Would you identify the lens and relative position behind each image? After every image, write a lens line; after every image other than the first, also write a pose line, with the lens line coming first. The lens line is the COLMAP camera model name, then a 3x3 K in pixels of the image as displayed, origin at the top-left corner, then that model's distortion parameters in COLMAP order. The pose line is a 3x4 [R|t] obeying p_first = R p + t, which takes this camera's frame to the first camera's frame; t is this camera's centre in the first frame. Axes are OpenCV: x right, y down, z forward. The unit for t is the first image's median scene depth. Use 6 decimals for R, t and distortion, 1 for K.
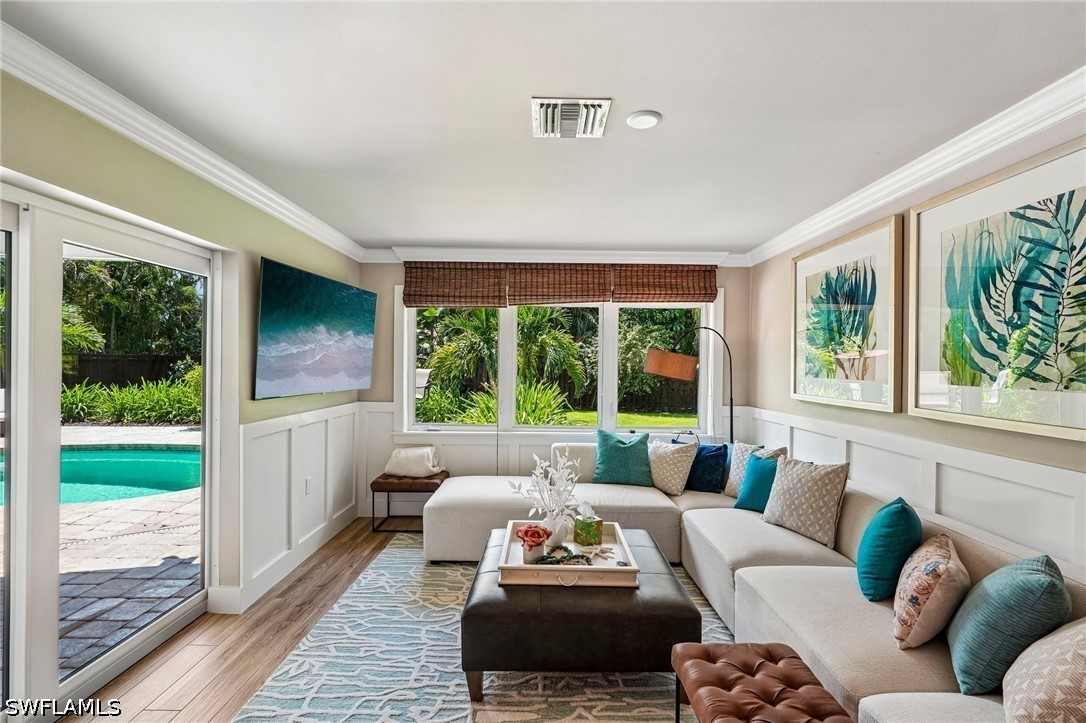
lens RADIAL K [[475.9, 0, 543.8], [0, 475.9, 363.9], [0, 0, 1]] dist [-0.017962, 0.010653]
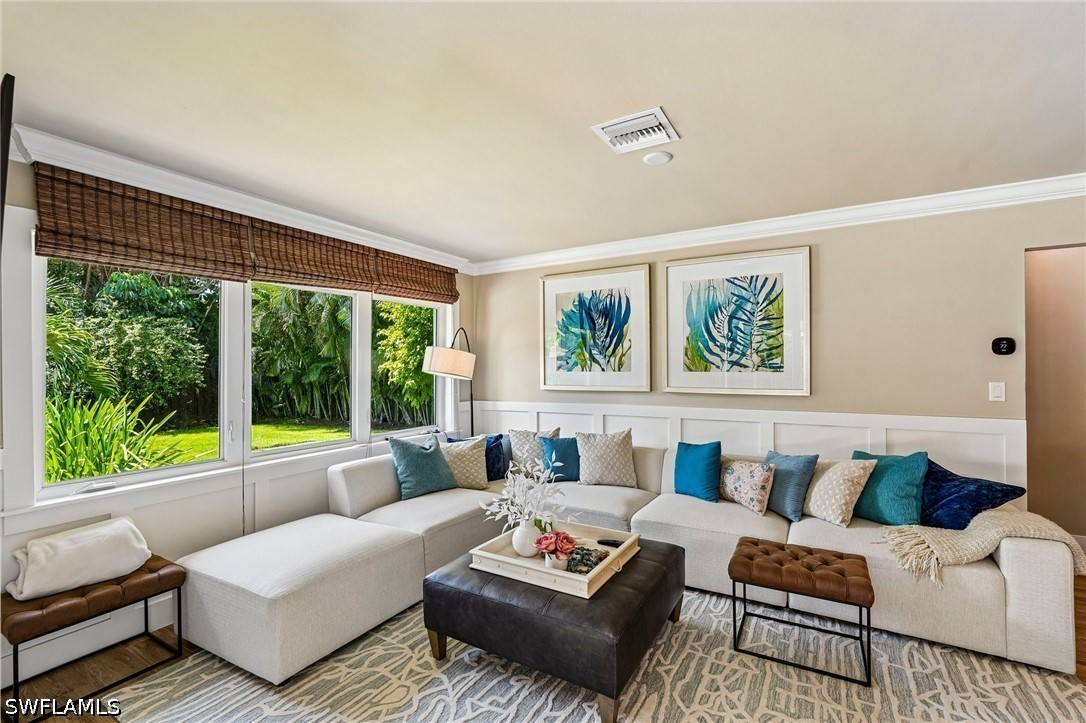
lens RADIAL K [[475.9, 0, 543.8], [0, 475.9, 363.9], [0, 0, 1]] dist [-0.017962, 0.010653]
pose [[0.509632, -0.010258, 0.860332, -0.721284], [0.013817, 0.999898, 0.003737, 0.001896], [-0.860282, 0.009982, 0.509721, 0.466070]]
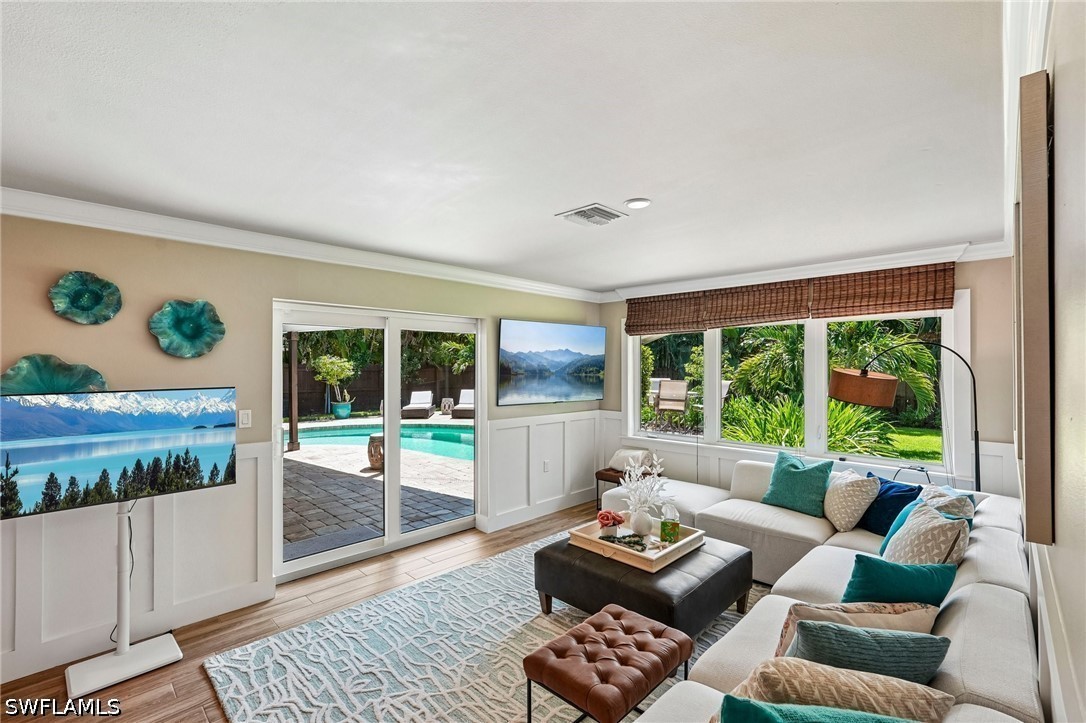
lens RADIAL K [[475.9, 0, 543.8], [0, 475.9, 363.9], [0, 0, 1]] dist [-0.017962, 0.010653]
pose [[0.714167, -0.013887, -0.699838, 0.675511], [0.005413, 0.999883, -0.014317, -0.046989], [0.699955, 0.006436, 0.714158, -0.068000]]
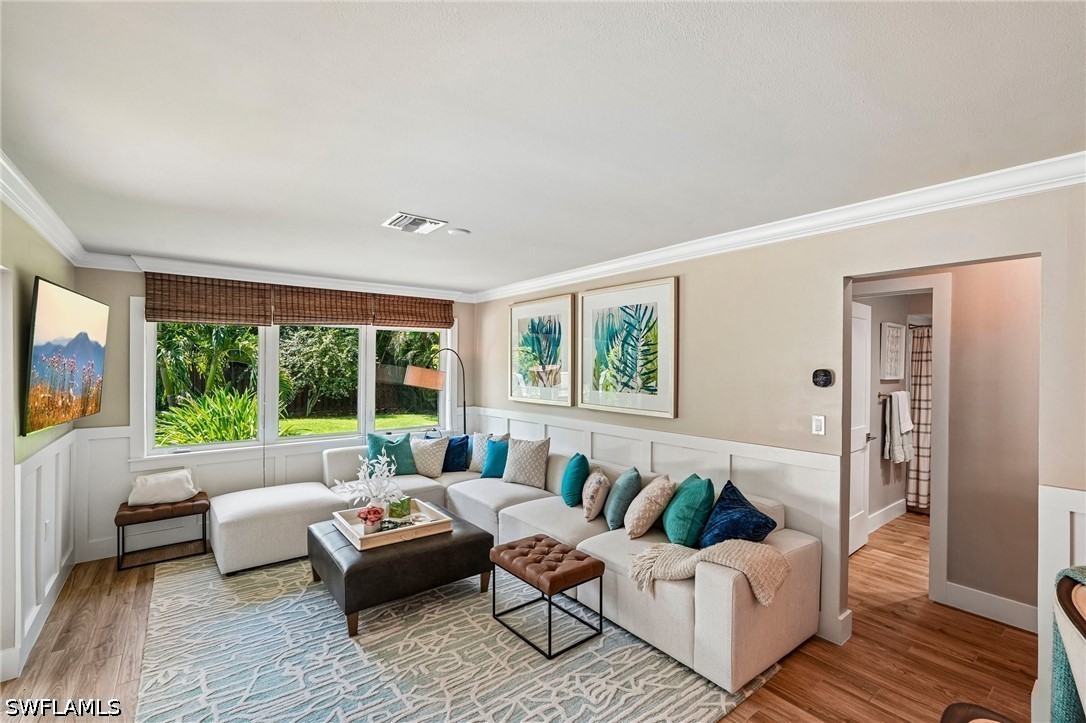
lens RADIAL K [[475.9, 0, 543.8], [0, 475.9, 363.9], [0, 0, 1]] dist [-0.017962, 0.010653]
pose [[0.789432, -0.007846, 0.613787, -0.395224], [0.006387, 0.999969, 0.004568, -0.059116], [-0.613804, 0.000314, 0.789458, -0.311320]]
